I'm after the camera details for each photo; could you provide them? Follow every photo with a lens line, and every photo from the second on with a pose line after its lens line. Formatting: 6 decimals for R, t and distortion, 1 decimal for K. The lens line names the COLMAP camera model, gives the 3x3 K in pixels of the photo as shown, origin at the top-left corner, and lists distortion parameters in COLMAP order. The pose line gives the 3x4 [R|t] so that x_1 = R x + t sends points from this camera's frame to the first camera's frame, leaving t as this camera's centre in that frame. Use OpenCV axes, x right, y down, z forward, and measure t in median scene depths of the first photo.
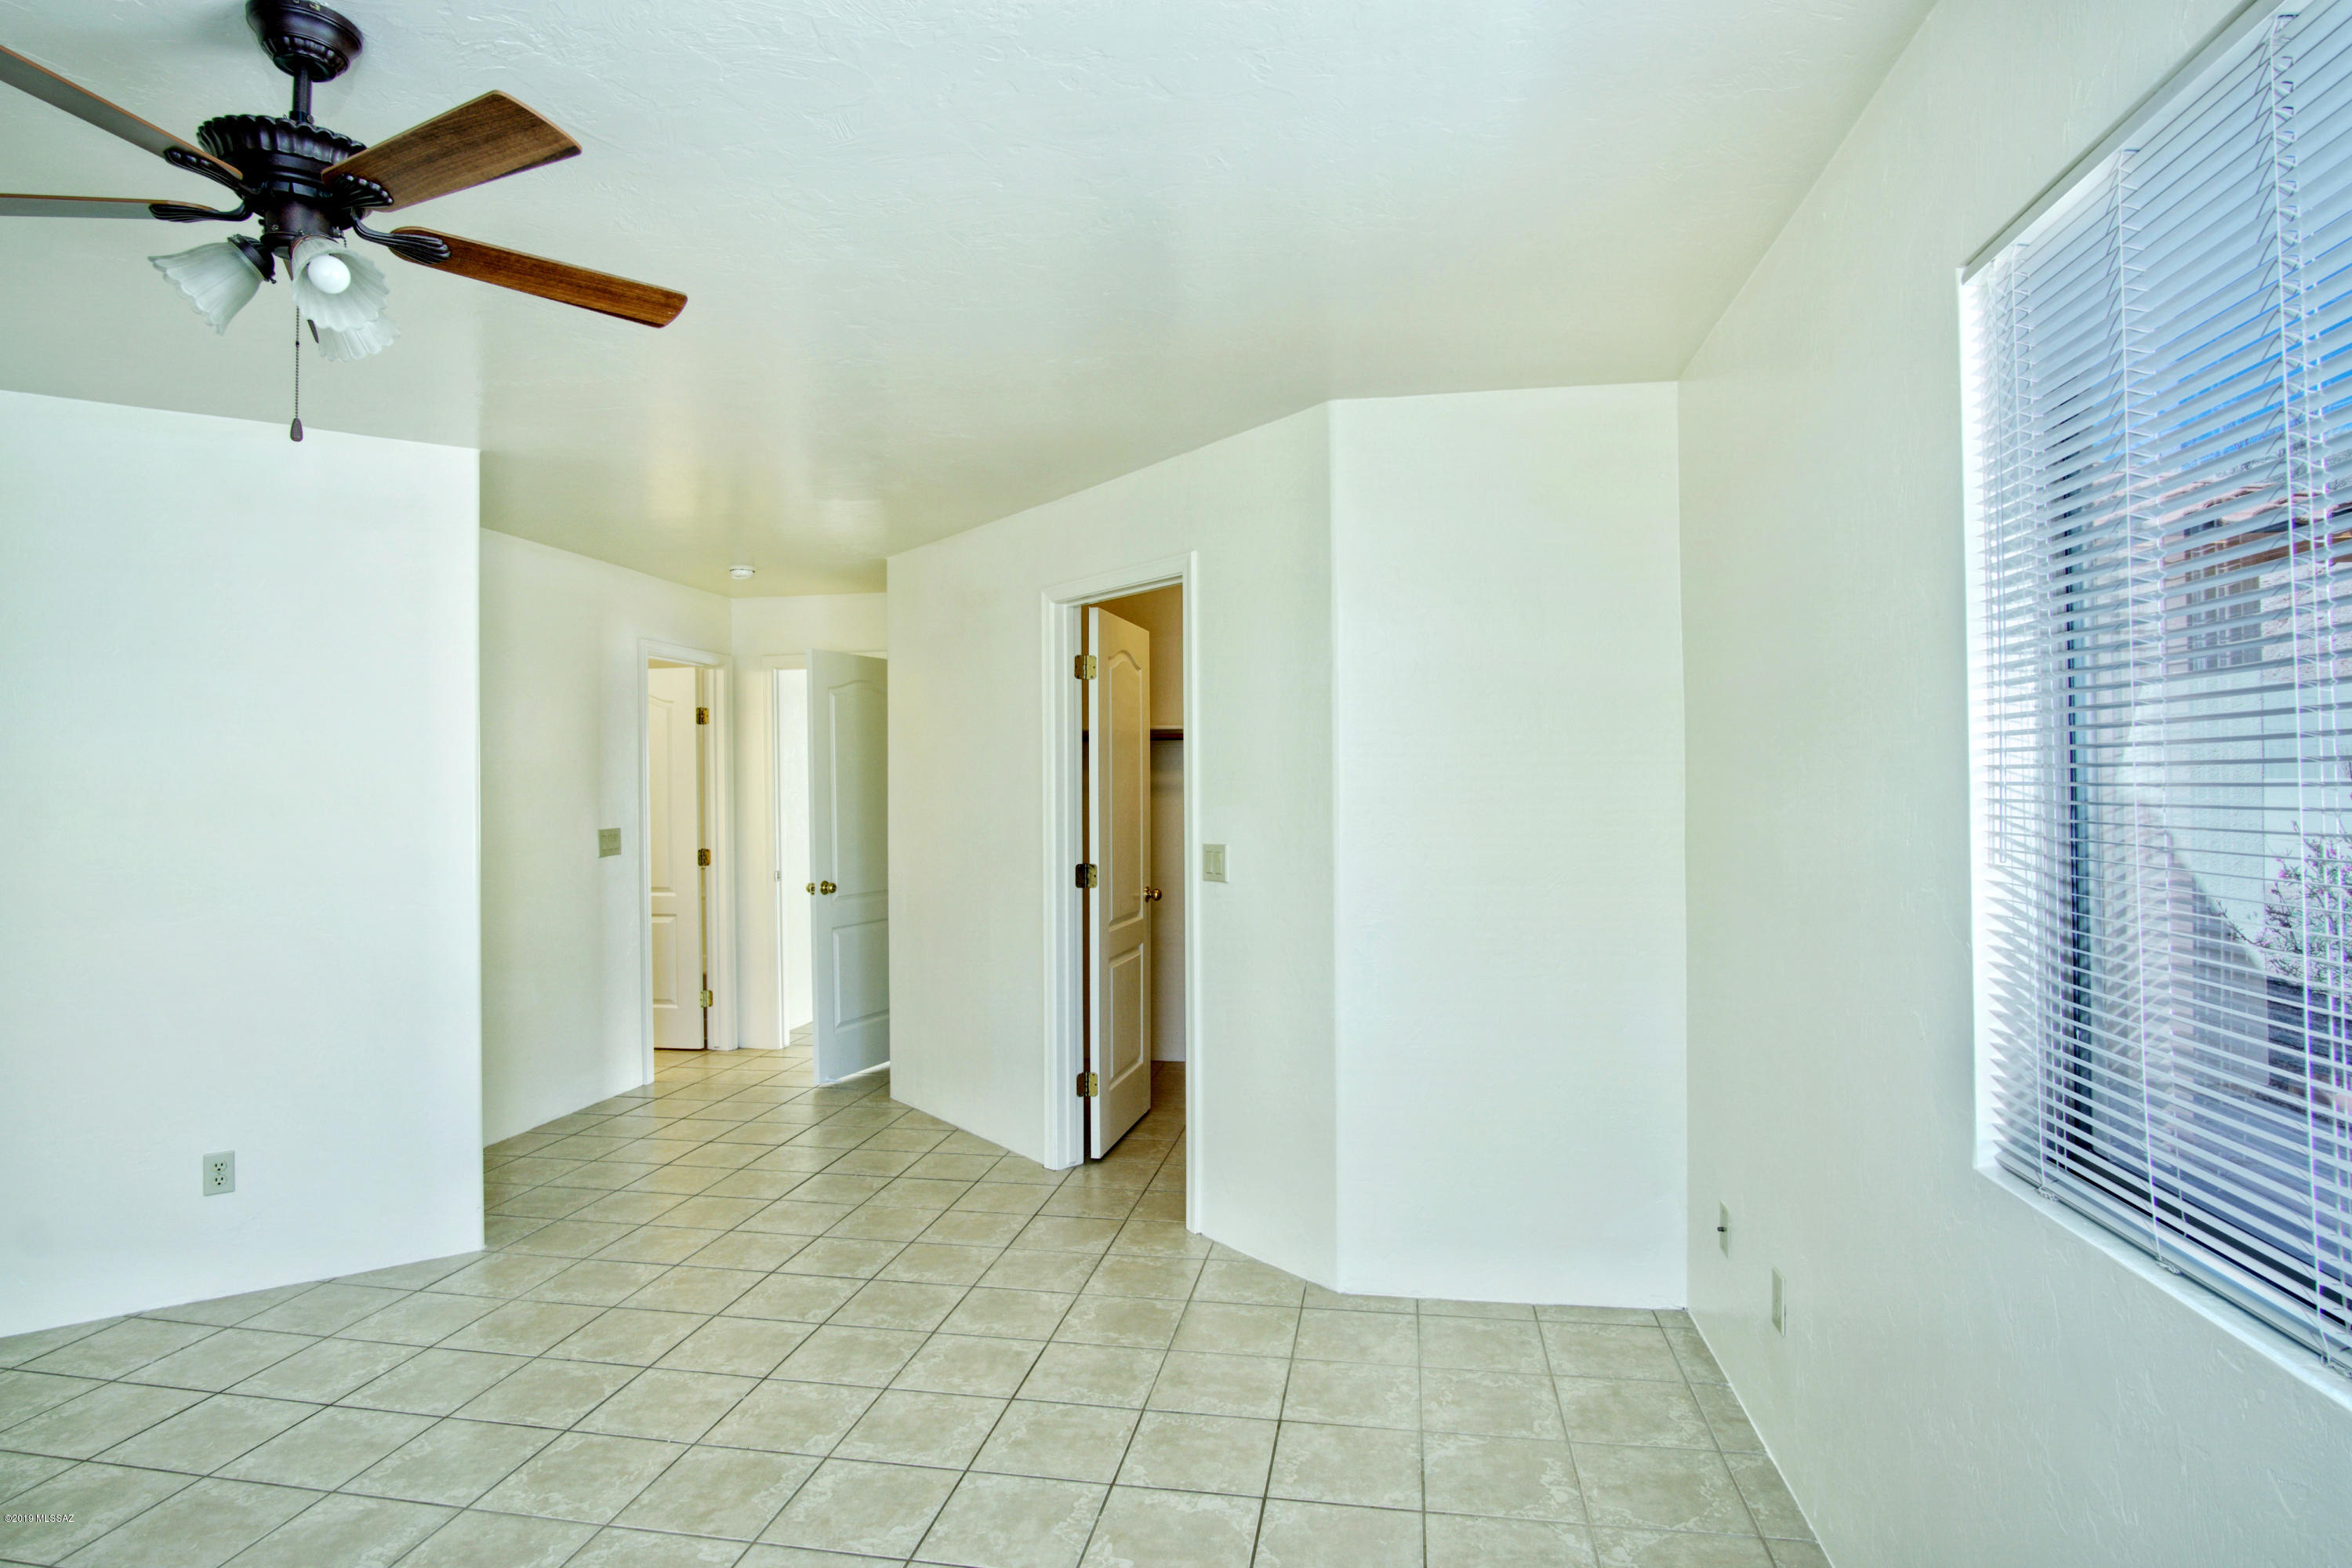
lens RADIAL K [[1255.6, 0, 1173.3], [0, 1255.6, 772.5], [0, 0, 1]] dist [-0.032414, 0.008891]
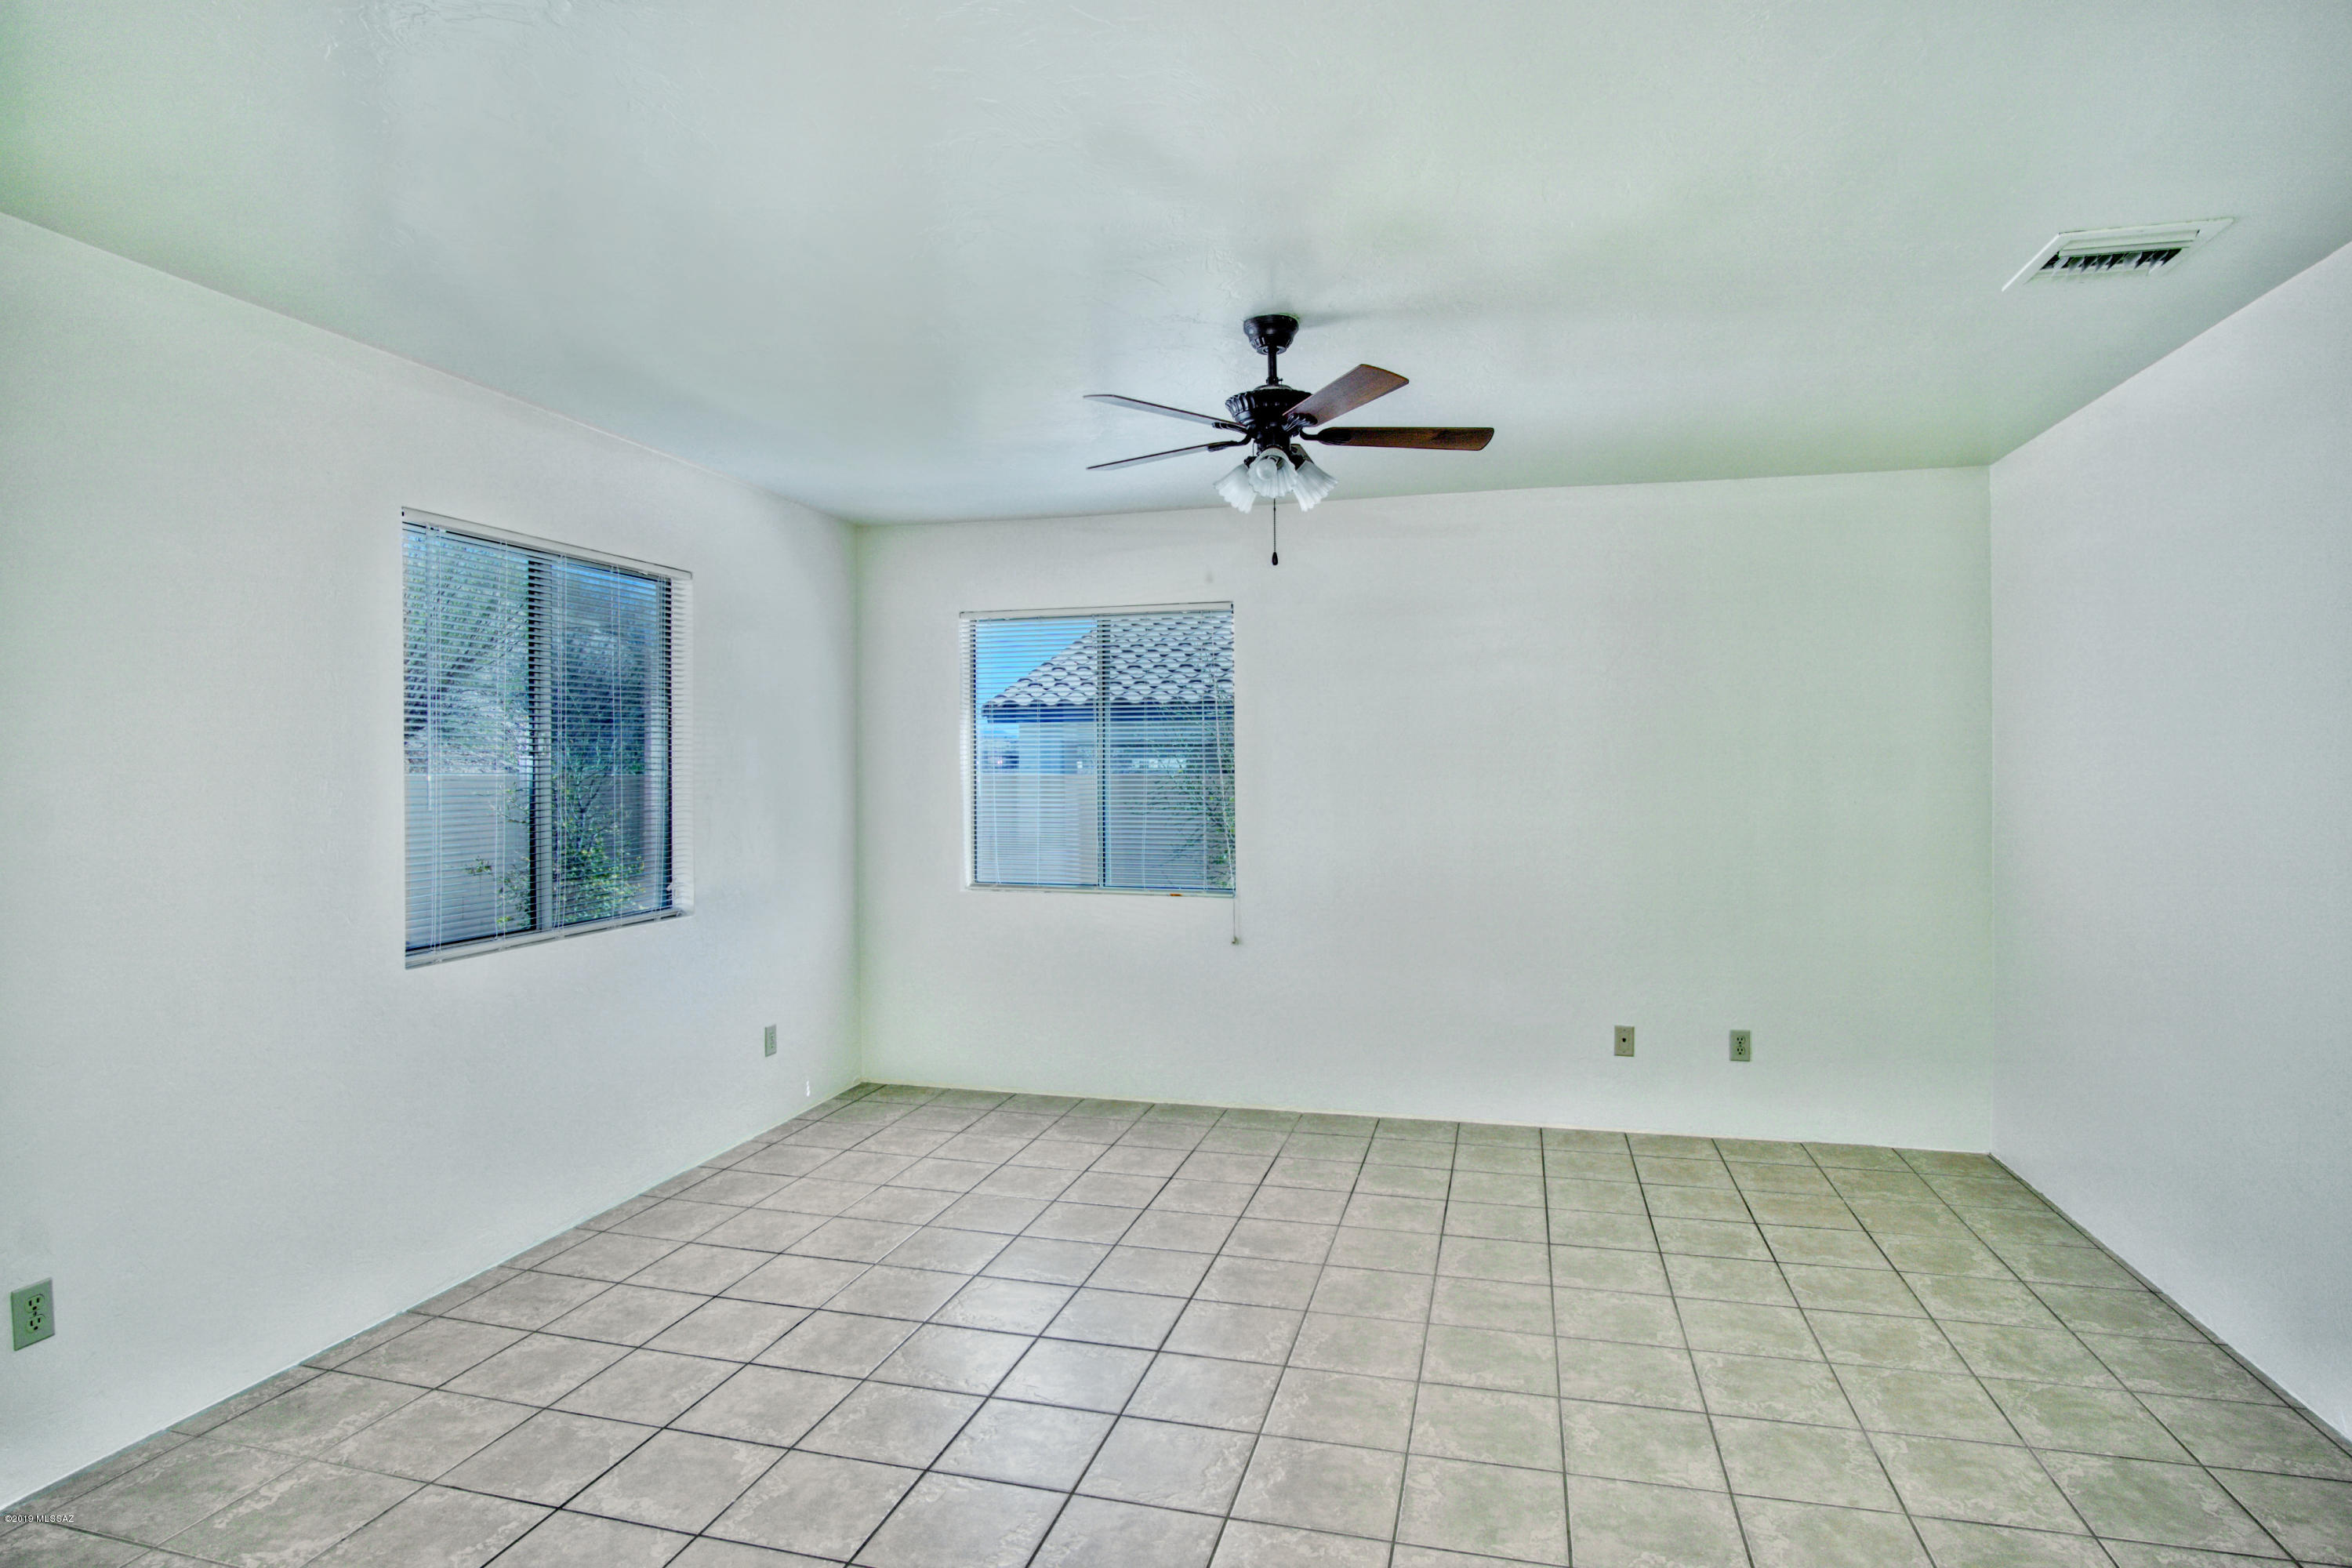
lens RADIAL K [[1255.6, 0, 1189.8], [0, 1255.6, 777.5], [0, 0, 1]] dist [-0.032414, 0.008891]
pose [[-0.997323, 0.013989, 0.071776, -0.373946], [0.013721, 0.999897, -0.004227, 0.019464], [-0.071828, -0.003230, -0.997412, 1.460575]]
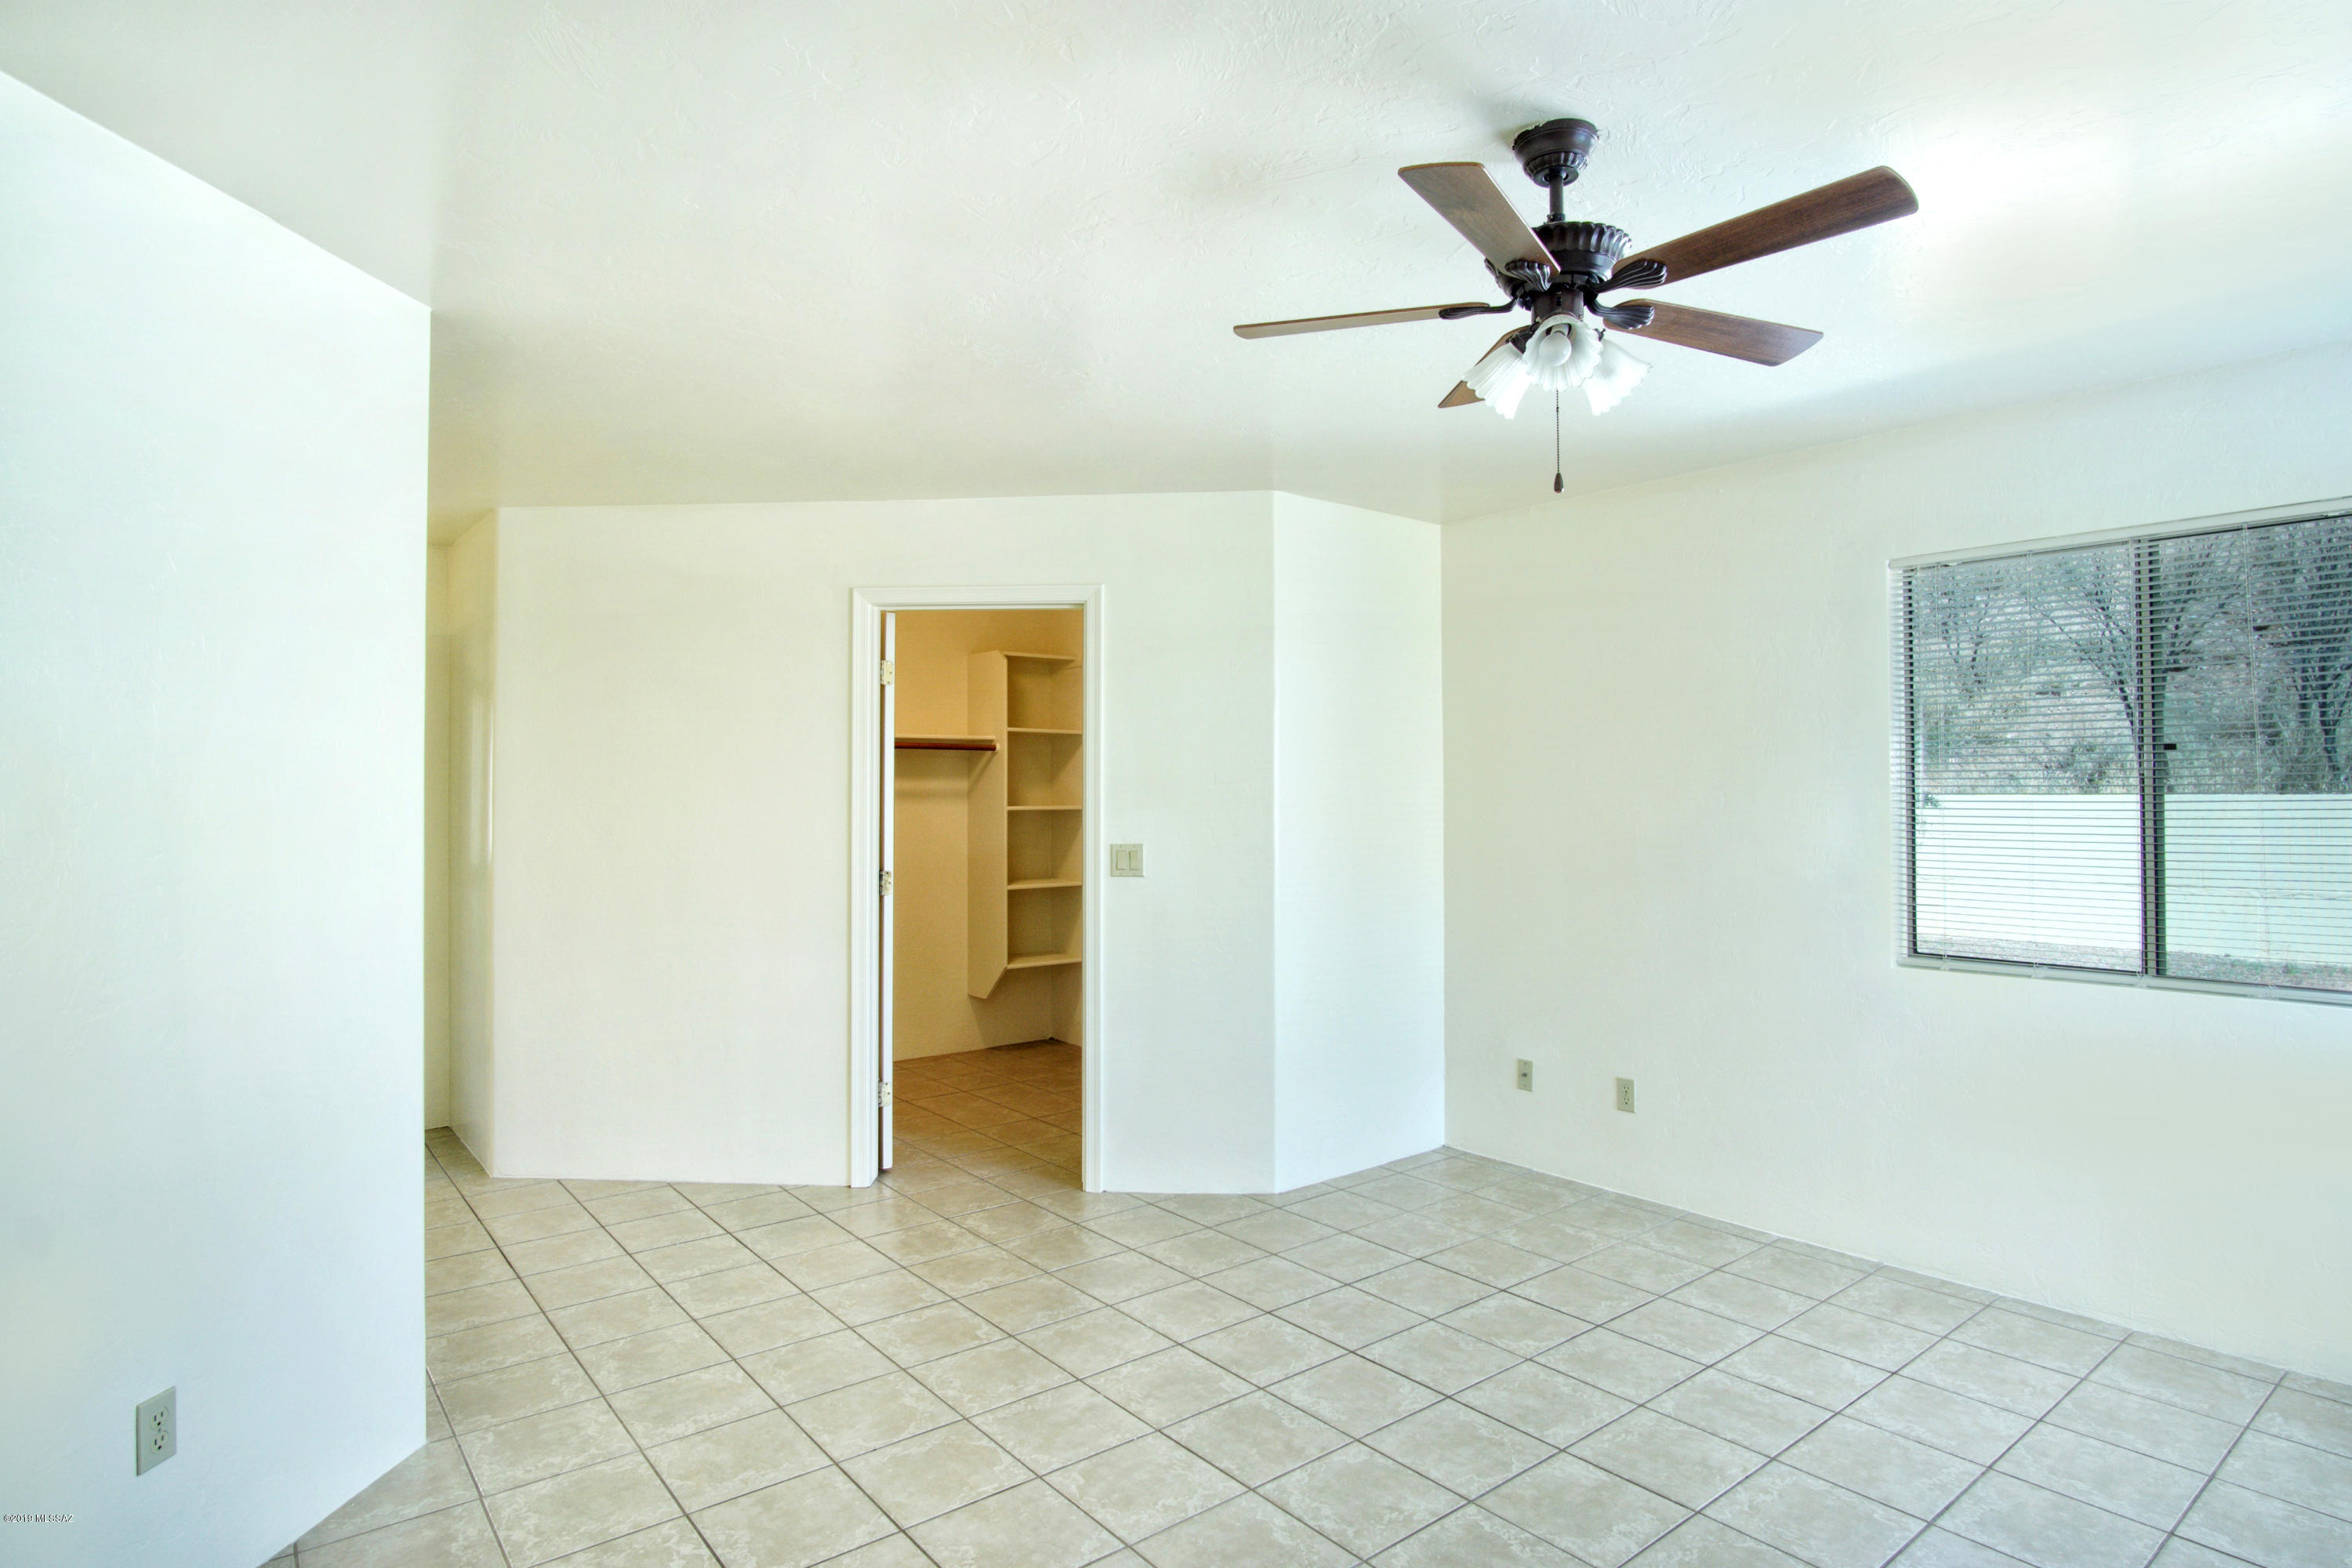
lens RADIAL K [[1255.6, 0, 1170.4], [0, 1255.6, 784.5], [0, 0, 1]] dist [-0.032414, 0.008891]
pose [[0.656967, 0.015643, 0.753757, -0.965564], [-0.014561, 0.999862, -0.008059, 0.012761], [-0.753779, -0.005680, 0.657103, 0.262997]]
